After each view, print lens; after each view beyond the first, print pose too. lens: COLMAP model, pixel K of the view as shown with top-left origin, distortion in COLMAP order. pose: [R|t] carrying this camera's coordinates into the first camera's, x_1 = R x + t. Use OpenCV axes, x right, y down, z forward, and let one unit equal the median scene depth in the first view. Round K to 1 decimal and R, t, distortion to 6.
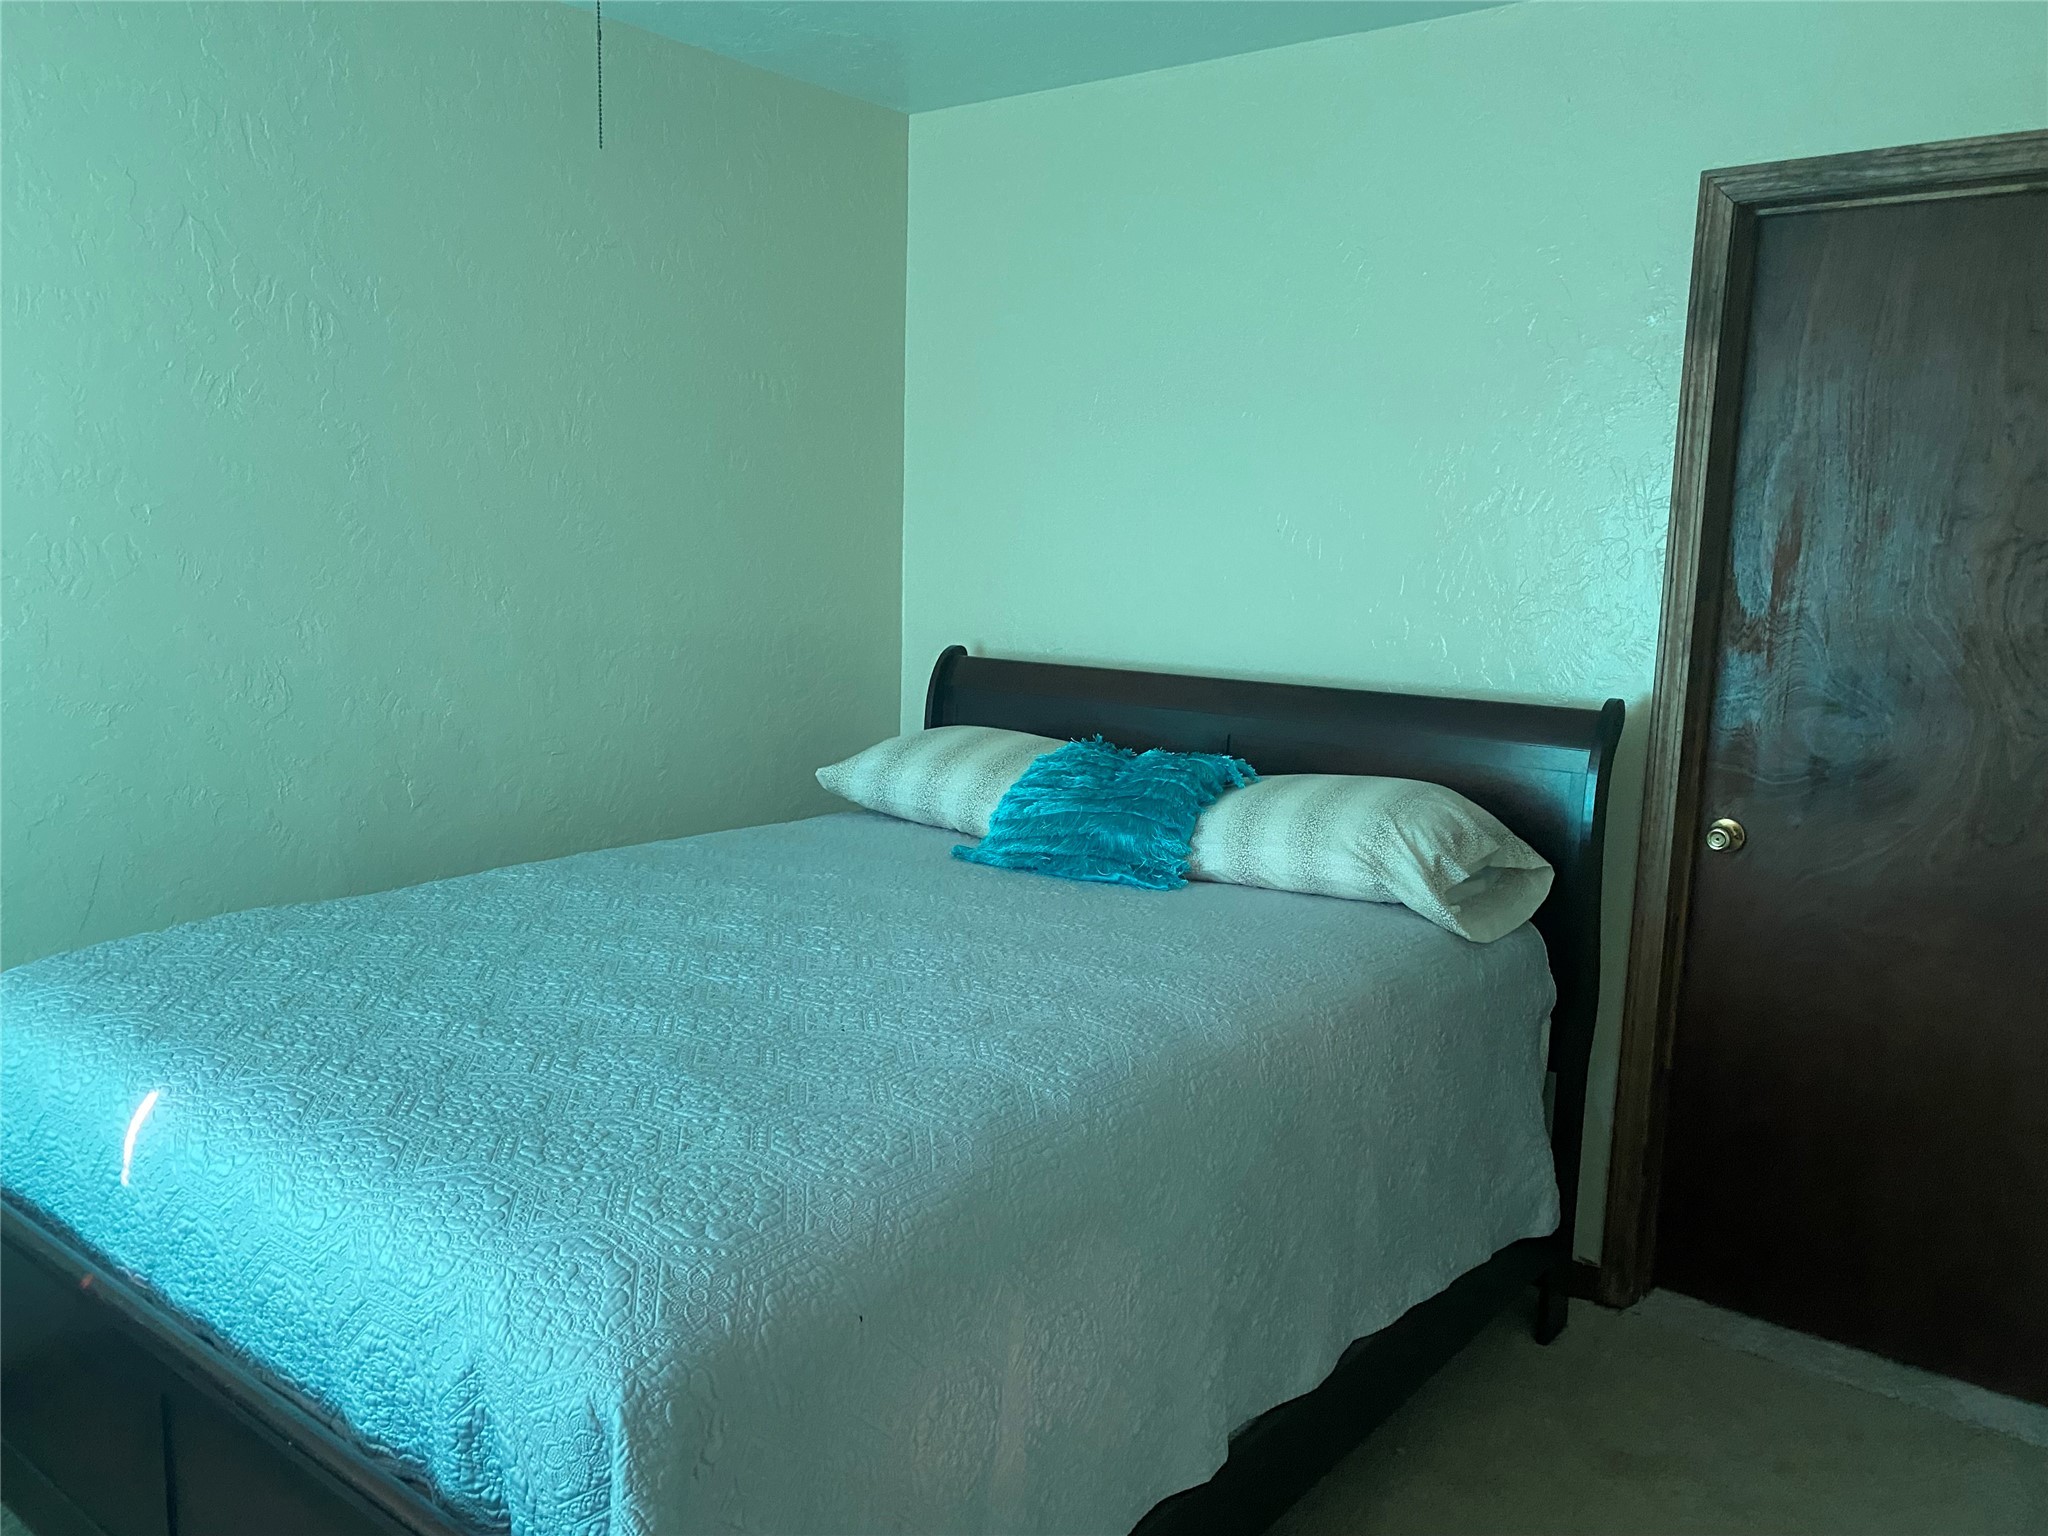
lens RADIAL K [[1550.2, 0, 997.1], [0, 1550.2, 714.7], [0, 0, 1]] dist [0.068788, -0.089258]
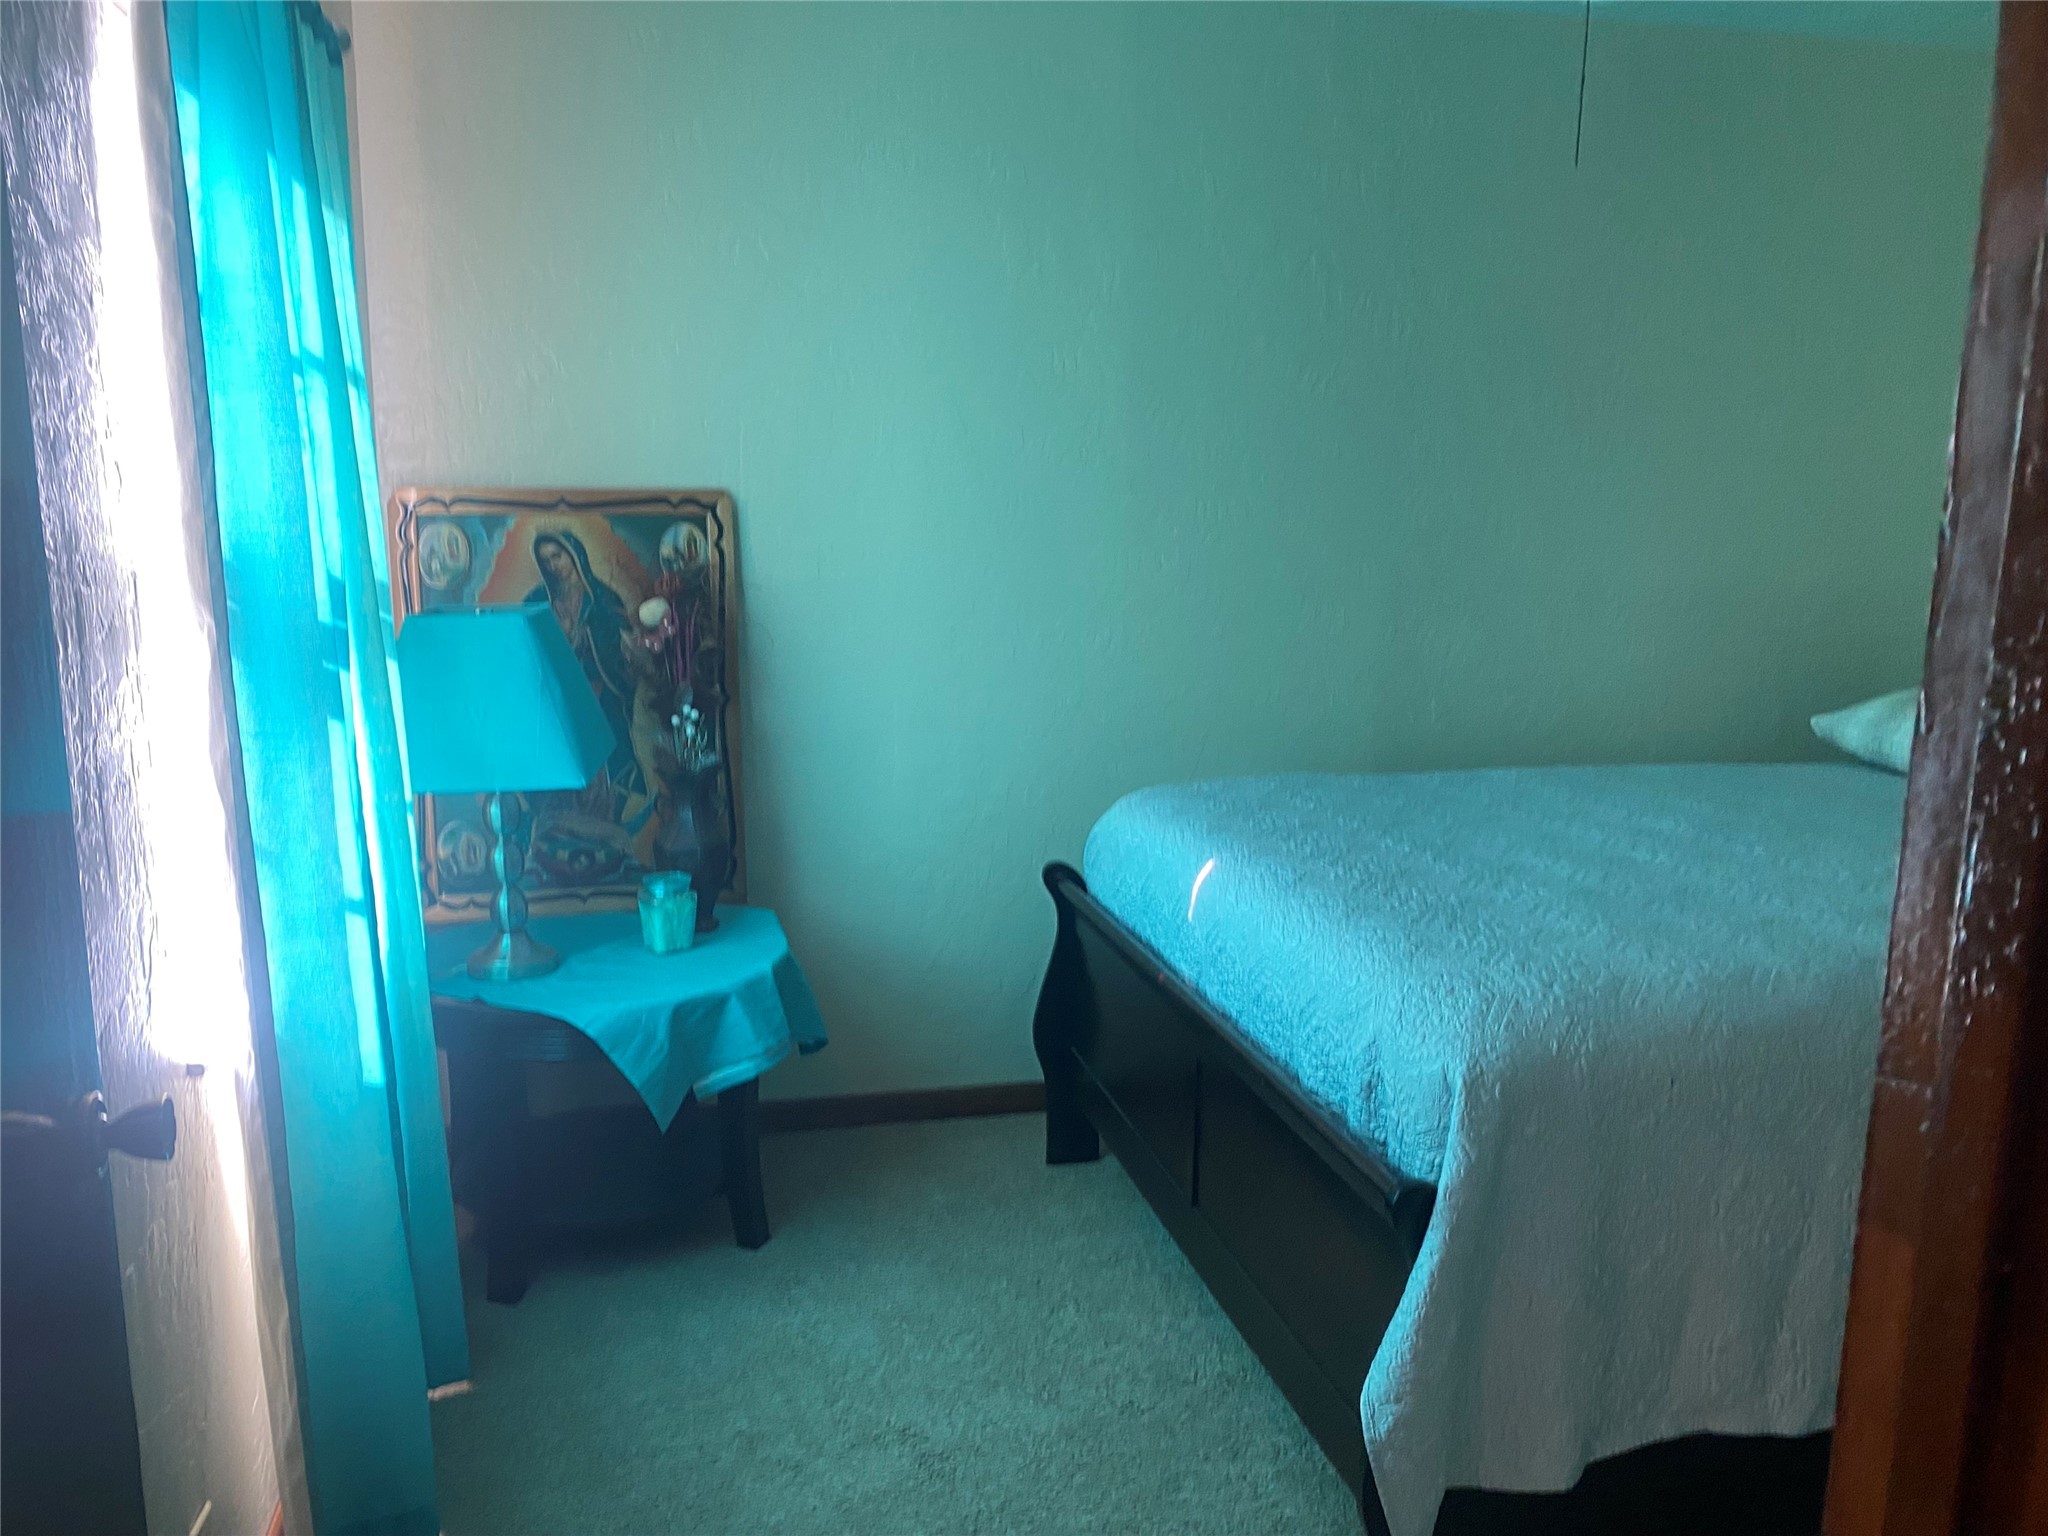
lens RADIAL K [[1550.2, 0, 1022.9], [0, 1550.2, 772.3], [0, 0, 1]] dist [0.068788, -0.089258]
pose [[0.784778, 0.106485, -0.610561, 0.232483], [-0.083930, 0.994314, 0.065535, 0.099408], [0.614068, -0.000186, 0.789253, -0.287084]]
